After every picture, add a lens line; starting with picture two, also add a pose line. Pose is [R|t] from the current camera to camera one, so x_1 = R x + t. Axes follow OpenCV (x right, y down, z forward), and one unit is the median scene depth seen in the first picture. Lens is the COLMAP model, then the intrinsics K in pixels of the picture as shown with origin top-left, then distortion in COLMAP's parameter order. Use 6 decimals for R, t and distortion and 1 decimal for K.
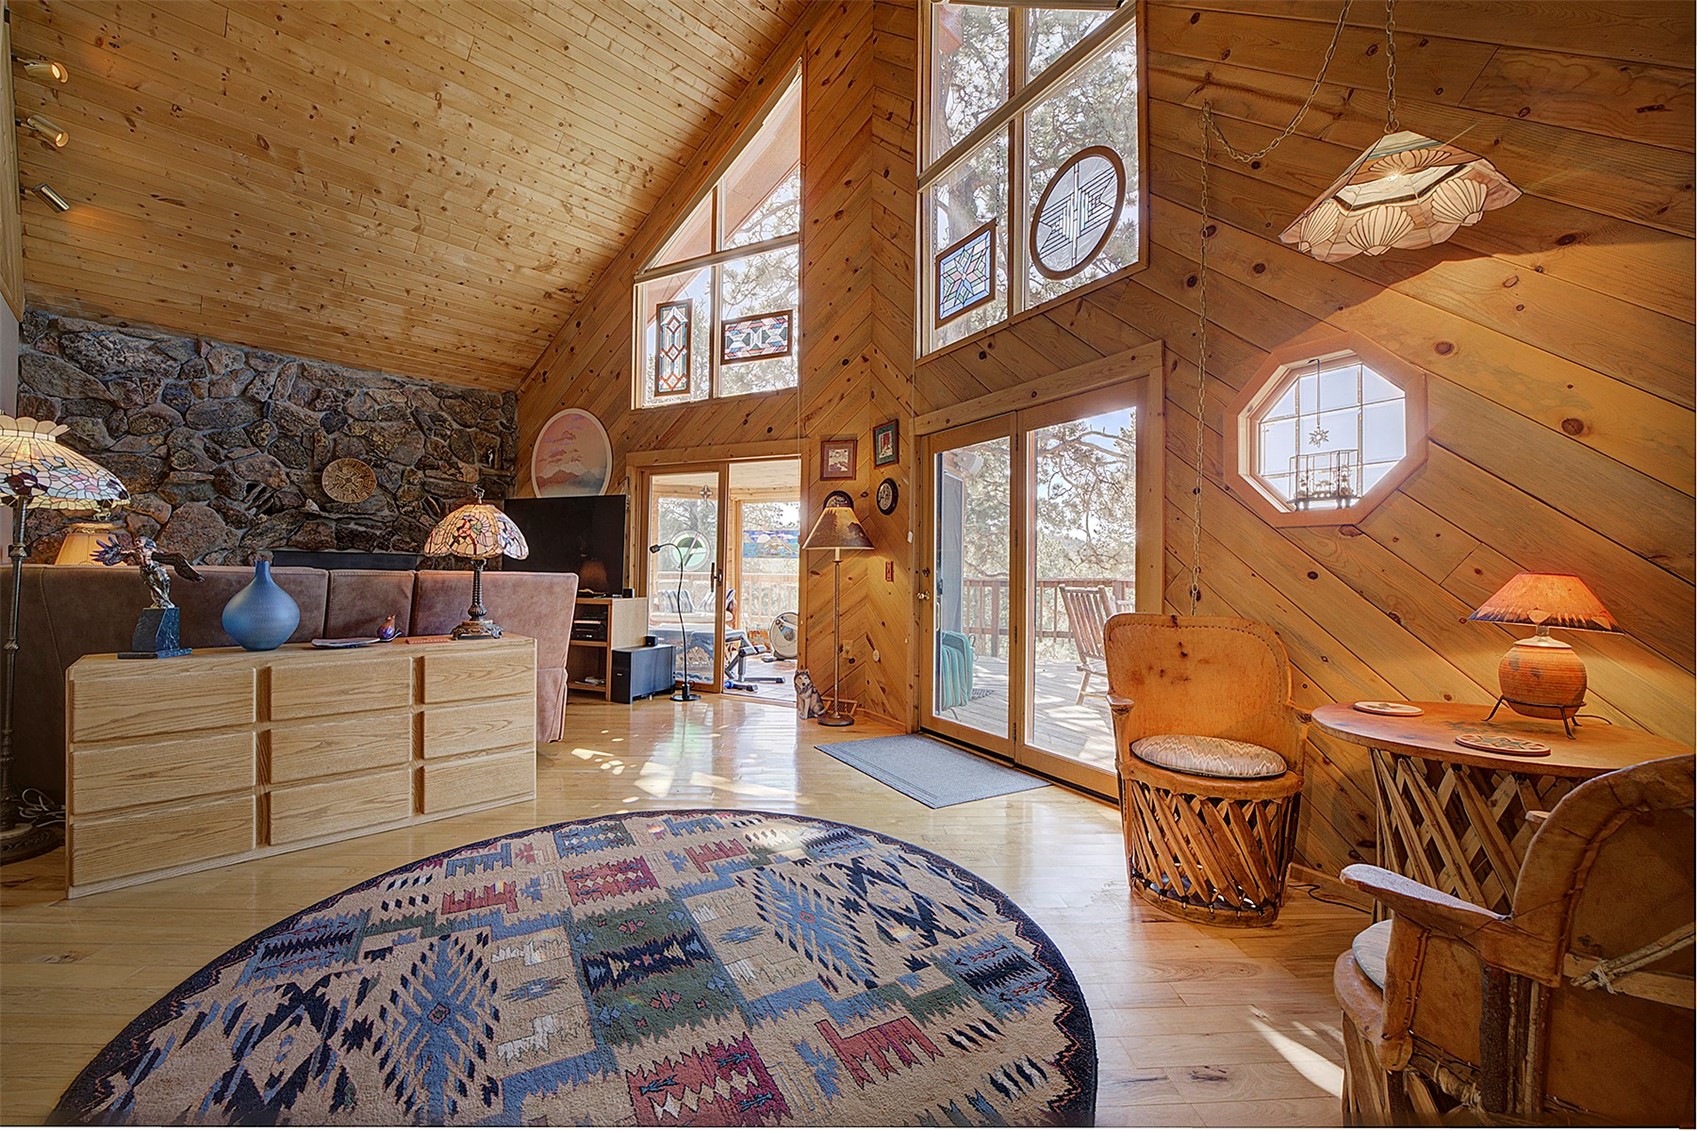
lens RADIAL K [[691.8, 0, 848.9], [0, 691.8, 568.3], [0, 0, 1]] dist [-0.004253, -0.000266]
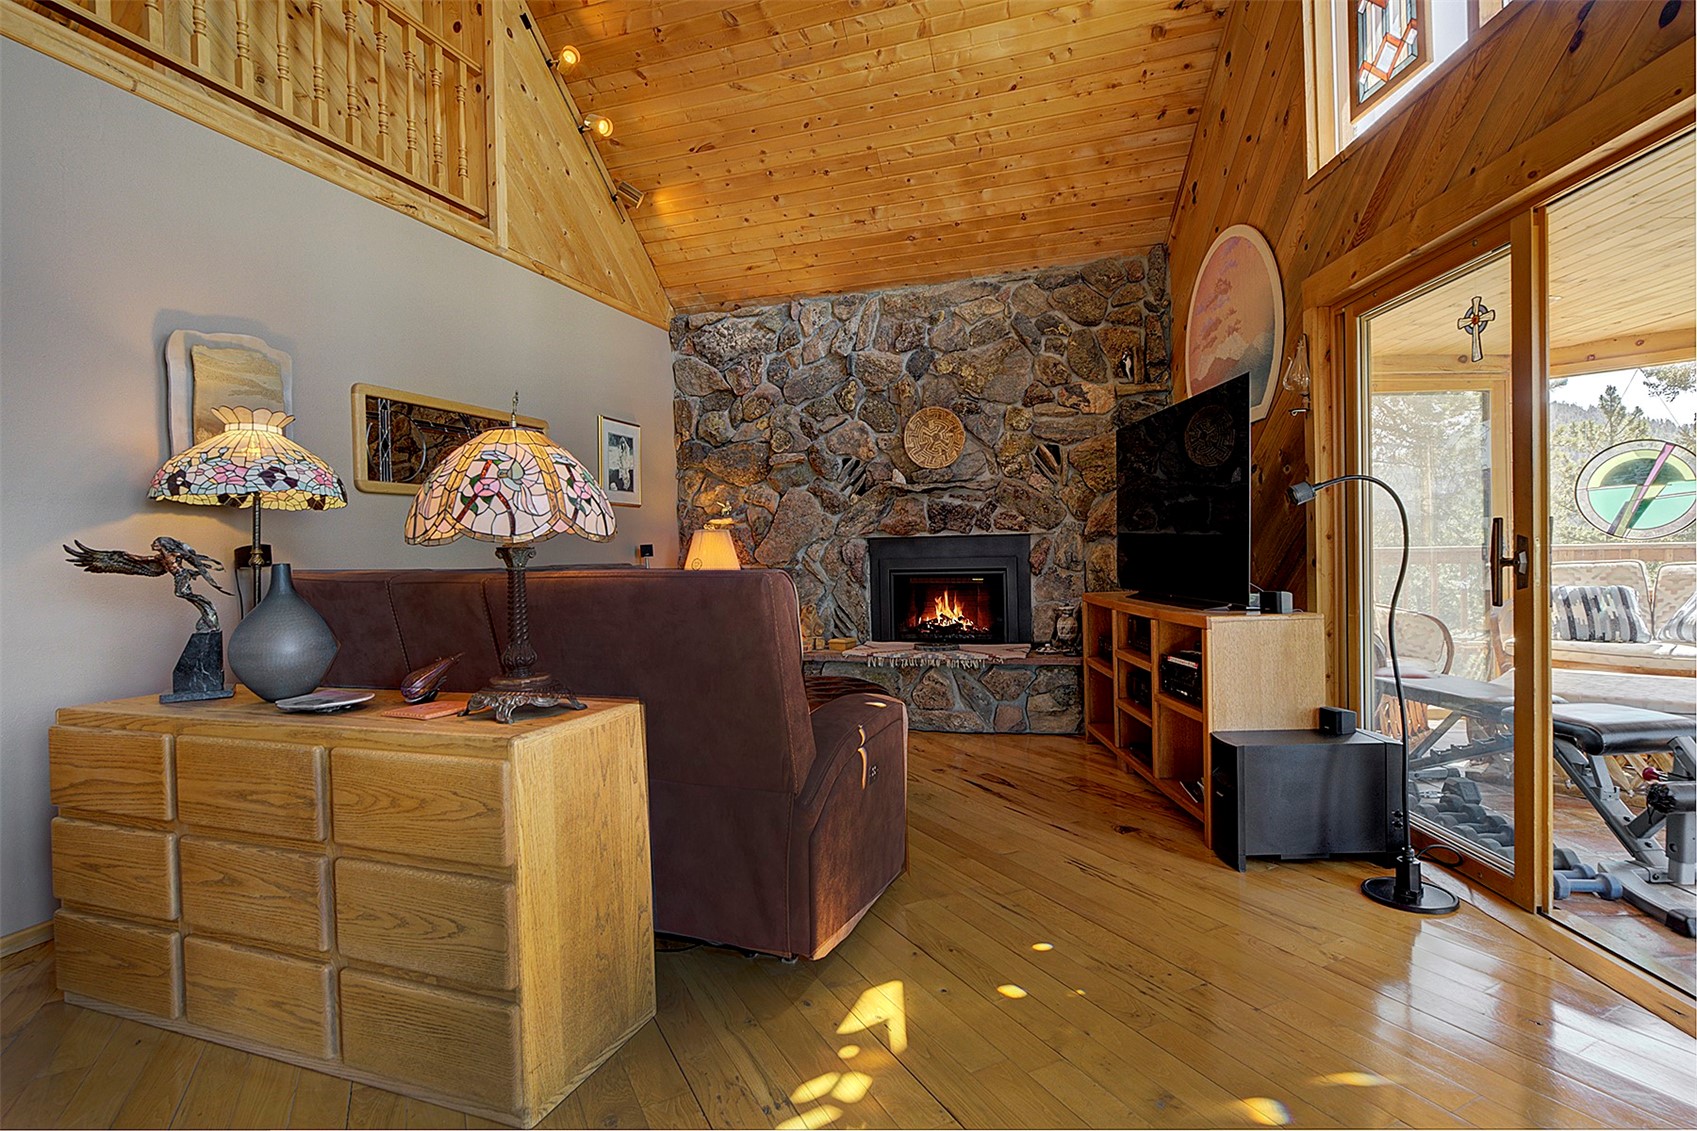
lens RADIAL K [[839.0, 0, 848.3], [0, 839.0, 560.8], [0, 0, 1]] dist [0.001166, 0.000028]
pose [[0.414223, -0.017582, -0.910006, 0.046779], [0.033539, 0.999429, -0.004044, 0.003924], [0.909558, -0.028846, 0.414576, 0.560155]]
